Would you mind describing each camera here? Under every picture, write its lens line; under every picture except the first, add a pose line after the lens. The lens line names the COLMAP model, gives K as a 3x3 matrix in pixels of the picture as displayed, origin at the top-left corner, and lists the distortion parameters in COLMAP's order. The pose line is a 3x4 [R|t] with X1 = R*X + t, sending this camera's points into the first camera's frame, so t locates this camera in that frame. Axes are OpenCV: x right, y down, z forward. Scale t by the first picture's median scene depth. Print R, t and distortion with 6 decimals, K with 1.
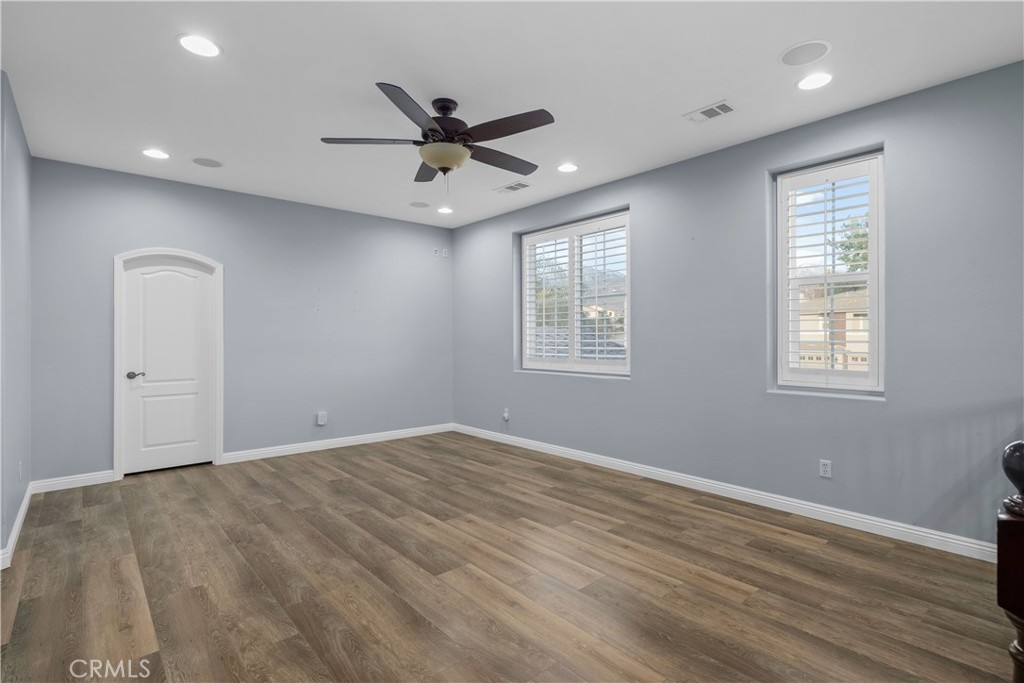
lens RADIAL K [[495.3, 0, 512.1], [0, 495.3, 339.9], [0, 0, 1]] dist [-0.000638, -0.000070]
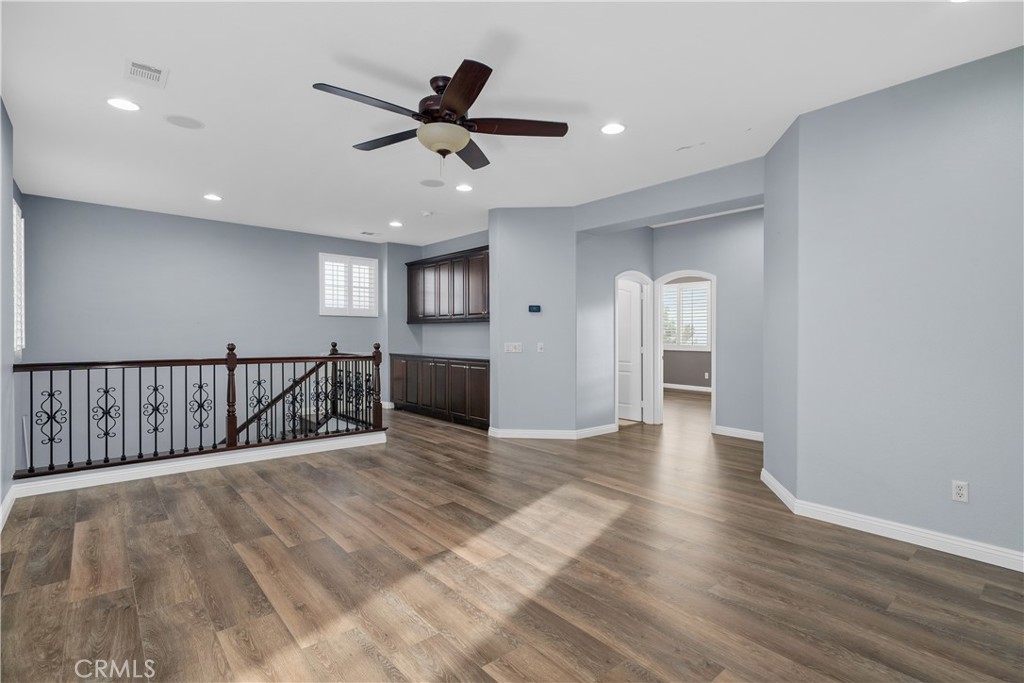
lens RADIAL K [[487.6, 0, 511.9], [0, 487.6, 338.1], [0, 0, 1]] dist [0.000164, -0.000127]
pose [[-0.999979, -0.004747, 0.004407, -0.256784], [-0.004699, 0.999930, 0.010866, 0.003388], [-0.004459, 0.010845, -0.999931, 1.876111]]
